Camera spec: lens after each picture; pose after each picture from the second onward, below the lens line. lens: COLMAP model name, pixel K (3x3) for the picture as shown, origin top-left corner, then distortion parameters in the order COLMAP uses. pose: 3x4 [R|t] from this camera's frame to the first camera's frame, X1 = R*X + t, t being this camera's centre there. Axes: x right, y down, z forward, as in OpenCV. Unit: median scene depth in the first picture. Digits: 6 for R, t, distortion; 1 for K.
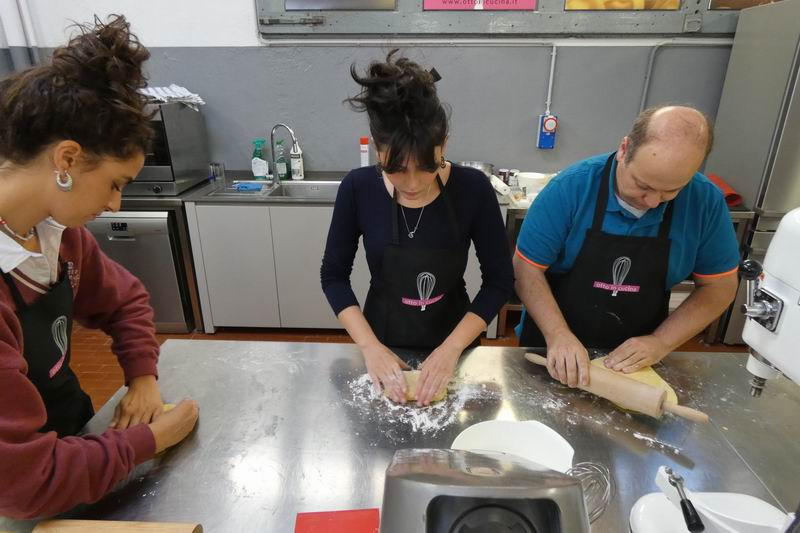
lens RADIAL K [[458.7, 0, 402.0], [0, 458.7, 251.8], [0, 0, 1]] dist [0.003356, 0.002979]
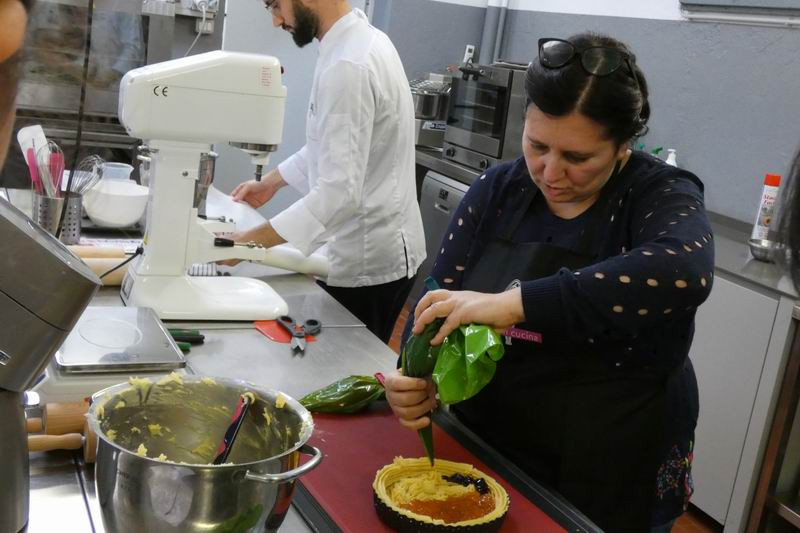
lens RADIAL K [[975.0, 0, 397.6], [0, 975.0, 265.8], [0, 0, 1]] dist [0.059499, 0.000000]
pose [[0.431735, 0.271059, -0.860309, 0.957069], [-0.441711, 0.895125, 0.060362, -0.004573], [0.786445, 0.353948, 0.506187, 0.015675]]
